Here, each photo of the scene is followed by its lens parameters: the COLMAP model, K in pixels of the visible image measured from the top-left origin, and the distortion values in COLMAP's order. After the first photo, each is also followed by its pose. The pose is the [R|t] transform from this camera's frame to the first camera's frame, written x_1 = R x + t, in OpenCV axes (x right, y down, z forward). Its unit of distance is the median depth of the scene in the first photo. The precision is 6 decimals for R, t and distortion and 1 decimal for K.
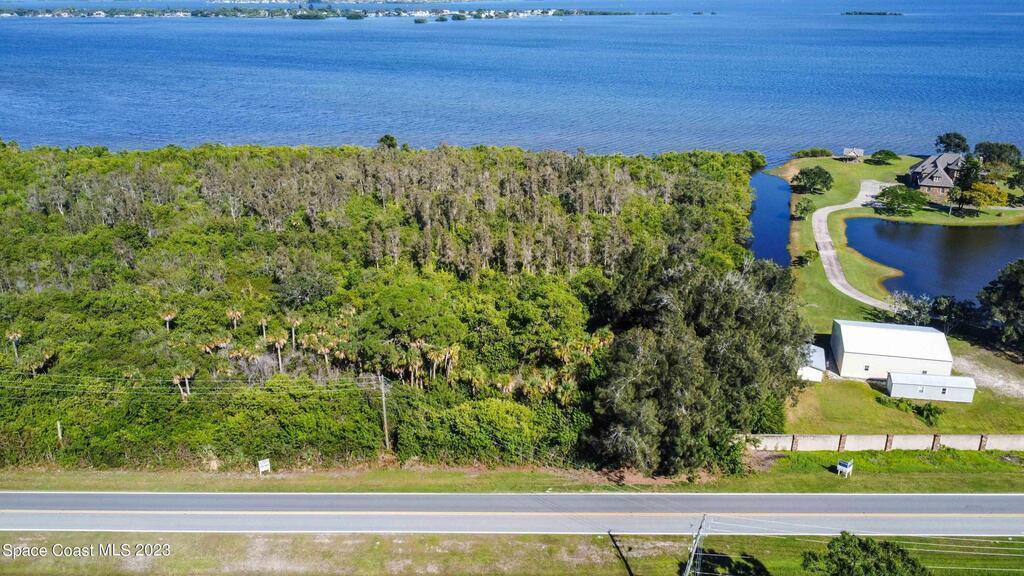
lens RADIAL K [[768.2, 0, 517.3], [0, 768.2, 284.4], [0, 0, 1]] dist [0.000630, -0.000464]
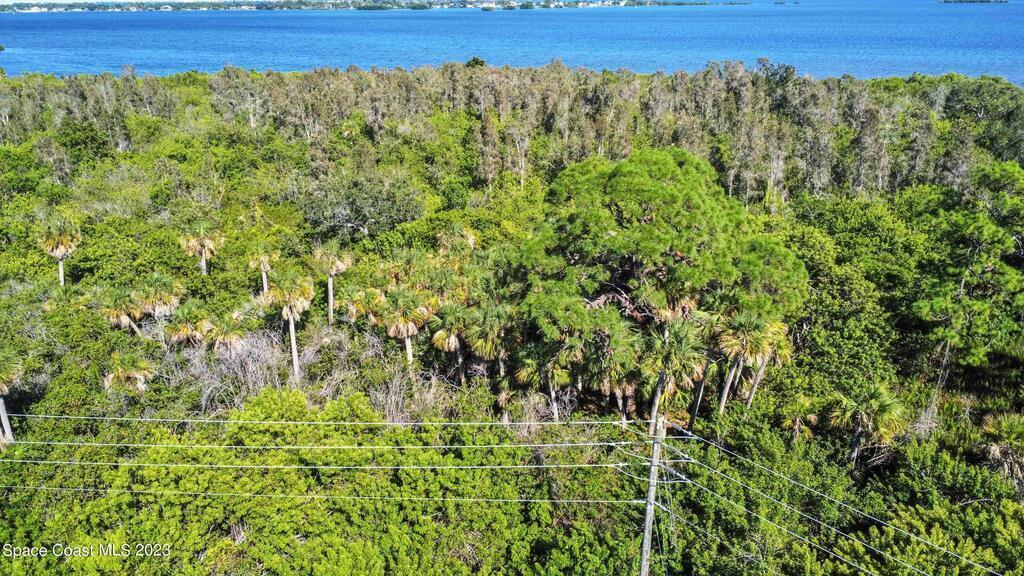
lens RADIAL K [[768.2, 0, 517.3], [0, 768.2, 284.4], [0, 0, 1]] dist [0.000630, -0.000464]
pose [[0.997223, 0.020724, -0.071536, -0.174743], [-0.021210, 0.999757, -0.006042, 0.067643], [0.071393, 0.007543, 0.997420, 0.645613]]
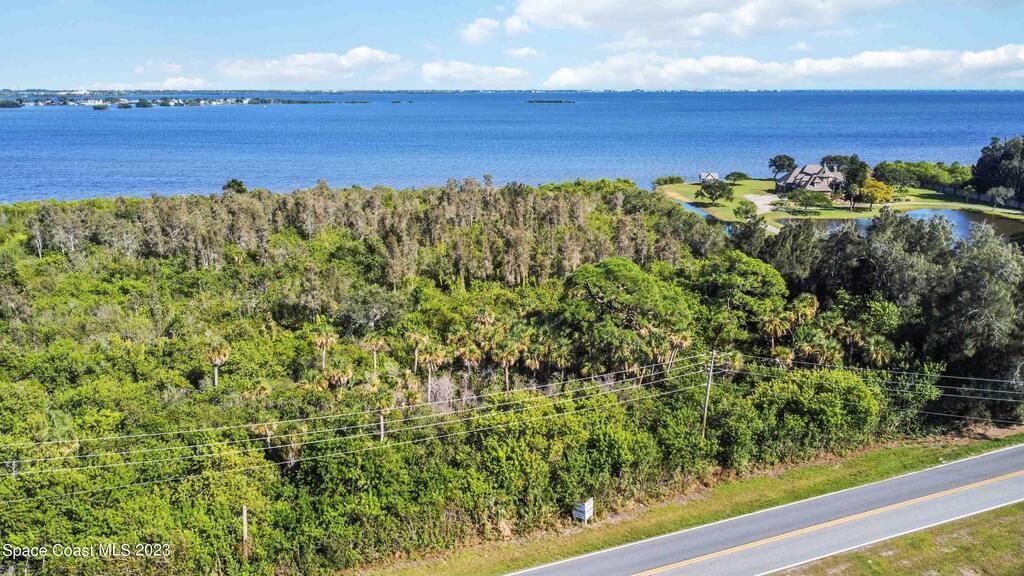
lens RADIAL K [[768.2, 0, 517.3], [0, 768.2, 284.4], [0, 0, 1]] dist [0.000630, -0.000464]
pose [[0.919282, -0.090810, 0.382981, -0.528304], [0.135091, 0.986710, -0.090301, 0.082964], [-0.369691, 0.134749, 0.919332, 0.337247]]
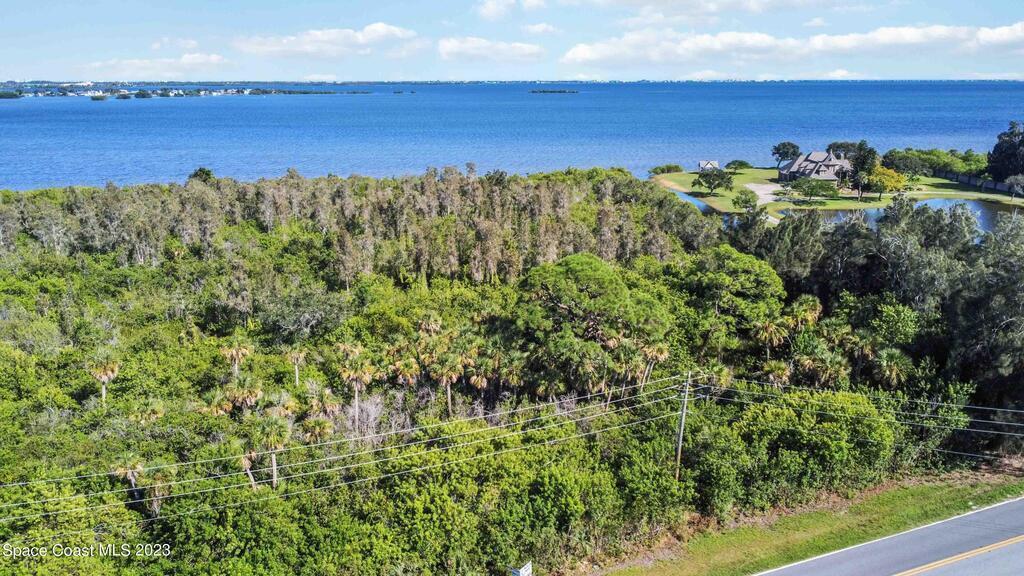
lens RADIAL K [[768.2, 0, 517.3], [0, 768.2, 284.4], [0, 0, 1]] dist [0.000630, -0.000464]
pose [[0.921960, -0.095173, 0.375409, -0.435047], [0.134704, 0.987615, -0.080440, 0.070317], [-0.363104, 0.124731, 0.923362, 0.428237]]
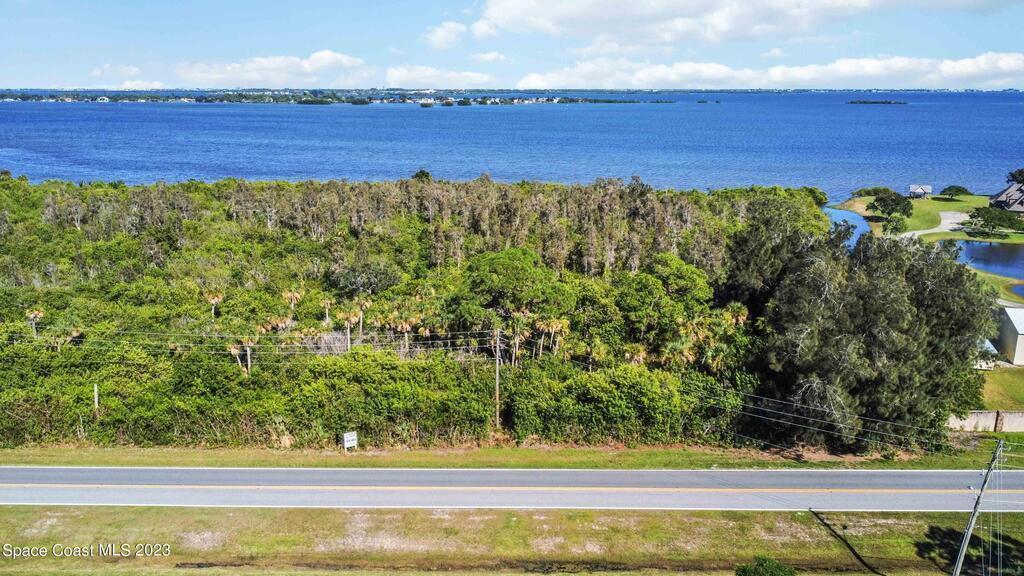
lens RADIAL K [[787.2, 0, 517.4], [0, 787.2, 290.3], [0, 0, 1]] dist [0.000863, 0.000551]
pose [[0.999979, 0.005445, 0.003628, -0.135584], [-0.004998, 0.993504, -0.113685, 0.147576], [-0.004223, 0.113664, 0.993510, 0.141289]]
